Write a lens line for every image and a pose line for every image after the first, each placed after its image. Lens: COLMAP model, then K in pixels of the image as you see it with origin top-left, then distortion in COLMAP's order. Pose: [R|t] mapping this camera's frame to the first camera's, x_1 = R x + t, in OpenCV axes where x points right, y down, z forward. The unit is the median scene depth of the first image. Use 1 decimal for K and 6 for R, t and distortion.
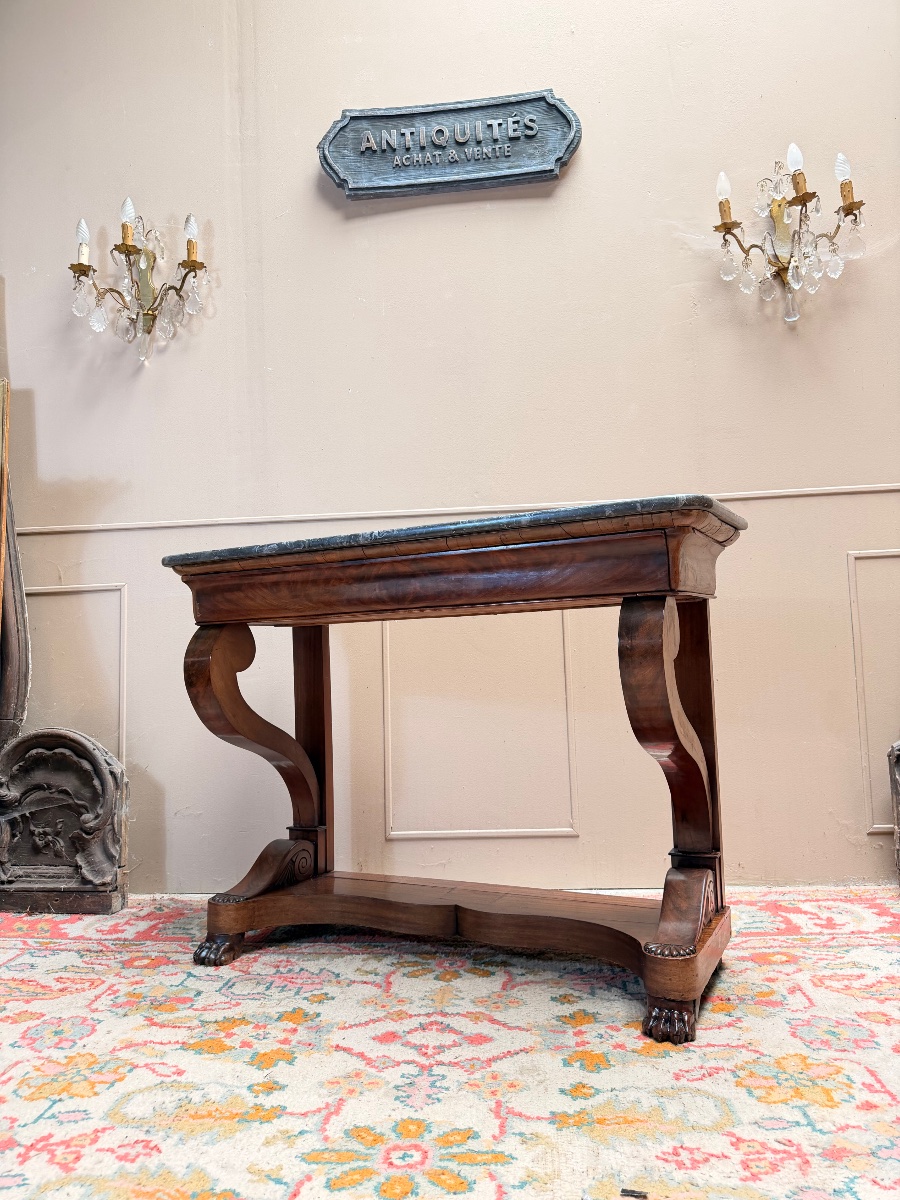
lens RADIAL K [[853.1, 0, 447.4], [0, 853.1, 597.3], [0, 0, 1]] dist [-0.000913, -0.004376]
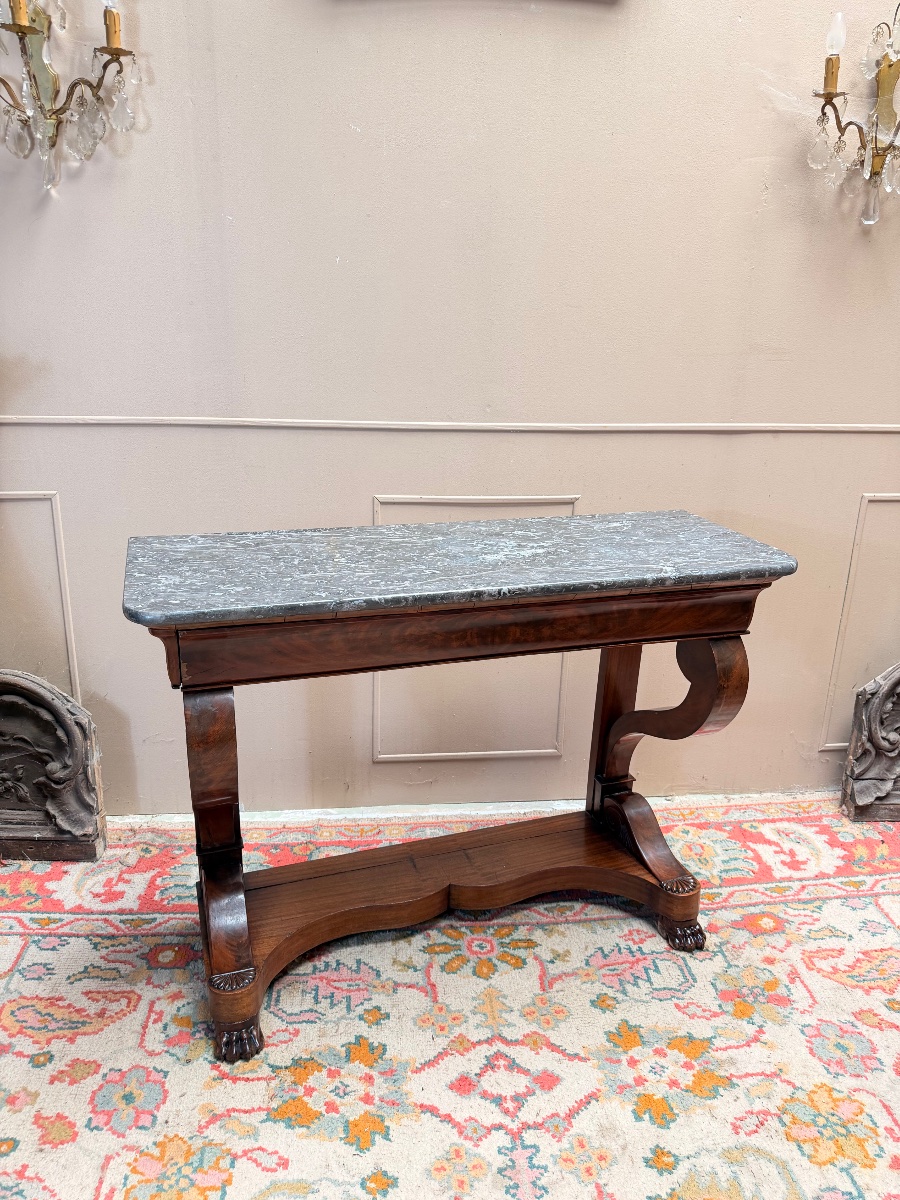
lens RADIAL K [[853.1, 0, 447.4], [0, 853.1, 597.3], [0, 0, 1]] dist [-0.000913, -0.004376]
pose [[0.981530, -0.004065, 0.191264, -0.231575], [-0.068983, 0.924994, 0.373668, -0.354697], [-0.178437, -0.379960, 0.907629, 0.209689]]
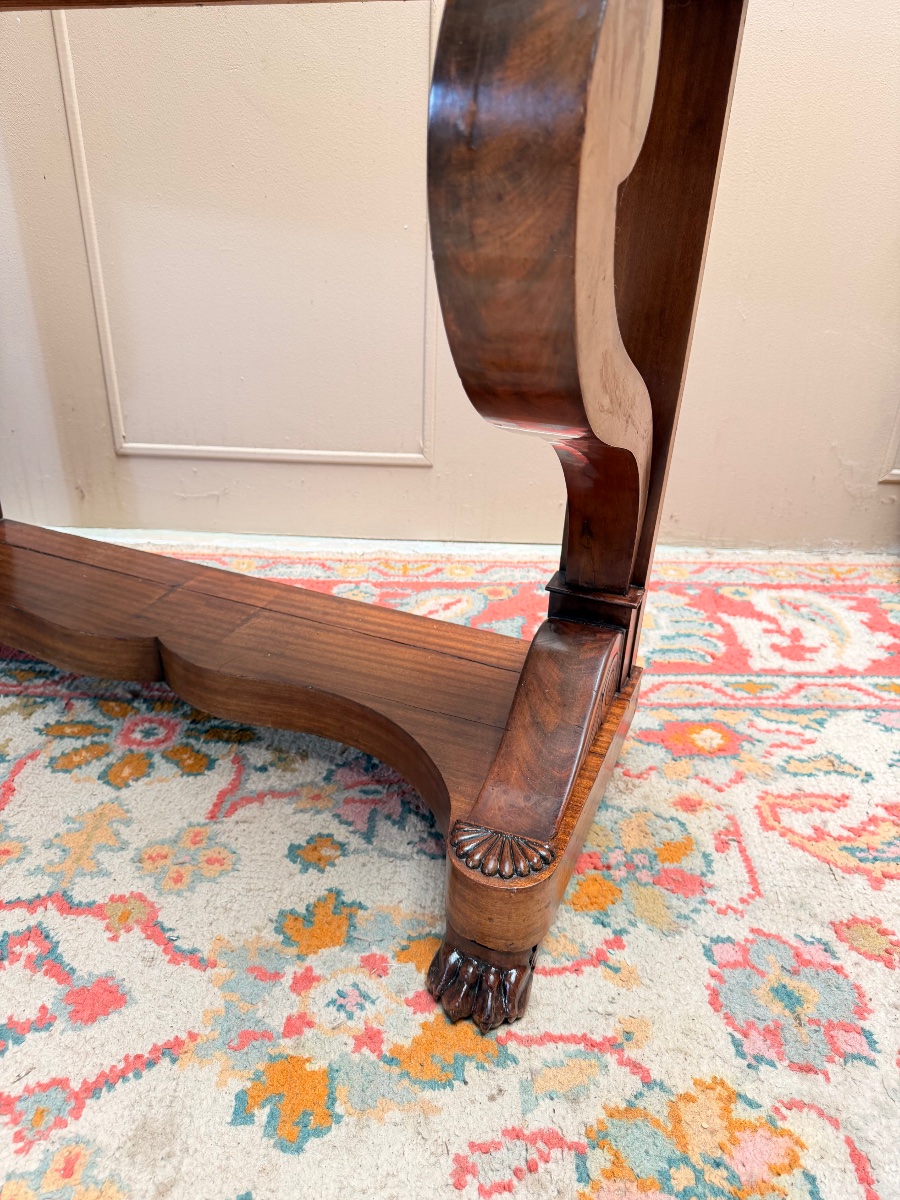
lens RADIAL K [[856.3, 0, 450.0], [0, 856.3, 600.0], [0, 0, 1]] dist [0.025428, -0.039143]
pose [[0.996085, 0.024130, 0.085040, 0.151851], [-0.066738, 0.836131, 0.544455, 0.028783], [-0.057967, -0.547999, 0.834468, 0.547029]]
